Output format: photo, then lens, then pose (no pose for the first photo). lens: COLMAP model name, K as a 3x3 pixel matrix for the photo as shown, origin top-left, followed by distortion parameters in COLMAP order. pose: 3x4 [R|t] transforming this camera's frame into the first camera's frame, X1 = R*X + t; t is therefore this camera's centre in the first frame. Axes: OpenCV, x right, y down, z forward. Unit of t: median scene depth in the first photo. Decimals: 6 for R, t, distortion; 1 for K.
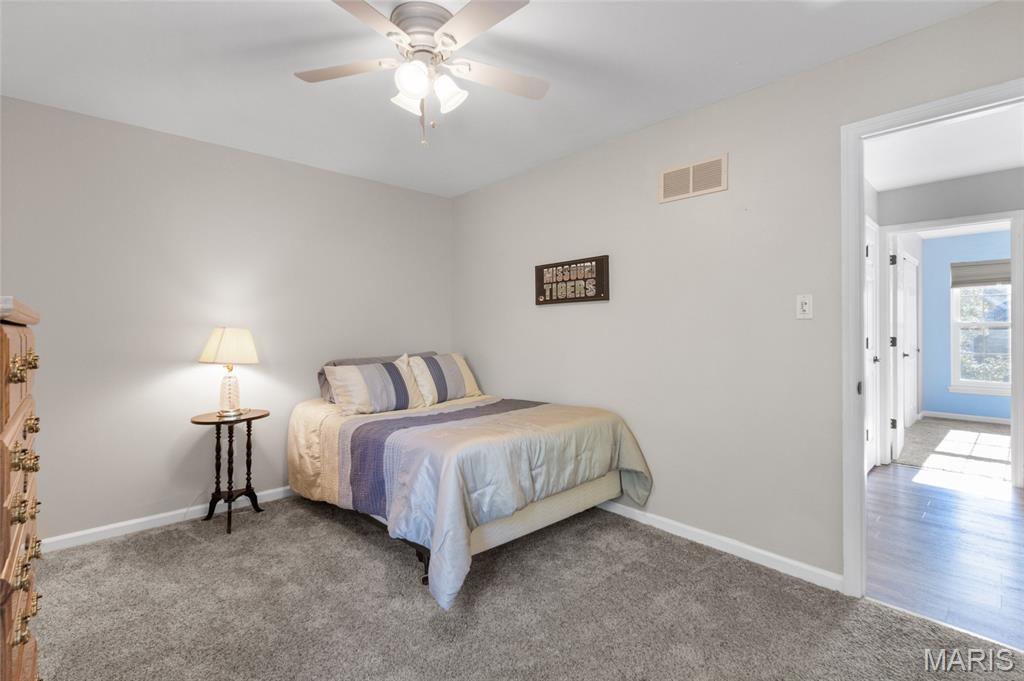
lens RADIAL K [[469.6, 0, 514.4], [0, 469.6, 329.3], [0, 0, 1]] dist [0.001298, 0.000428]
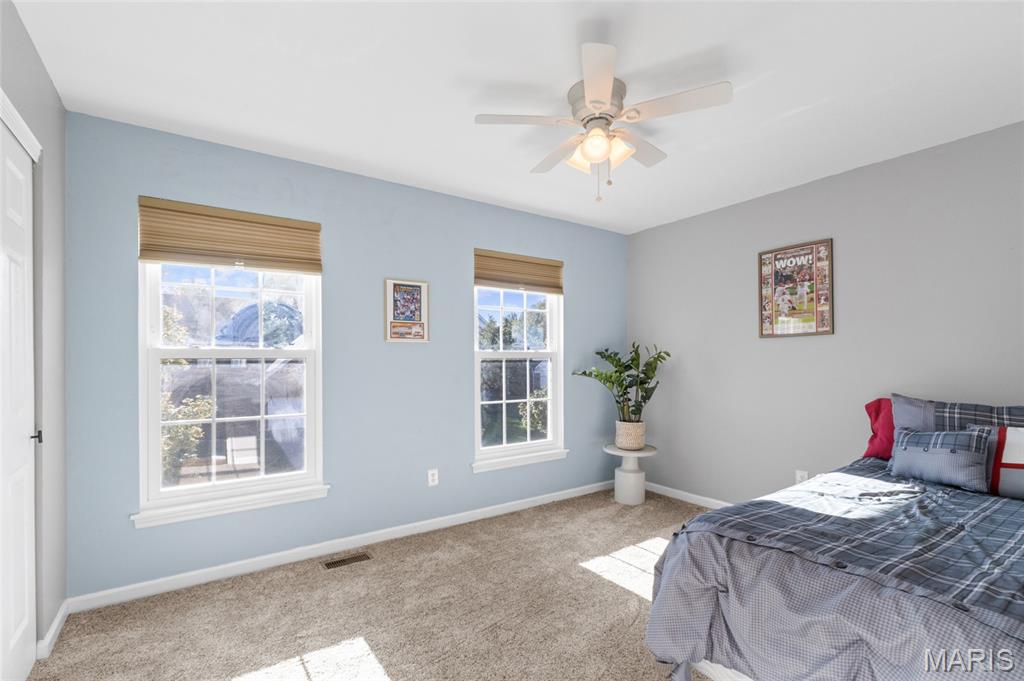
lens RADIAL K [[464.2, 0, 510.9], [0, 464.2, 360.1], [0, 0, 1]] dist [-0.000994, 0.000134]
pose [[0.154237, 0.000637, 0.988034, 0.362556], [0.002753, 0.999996, -0.001074, -0.002302], [-0.988030, 0.002886, 0.154234, 0.387283]]
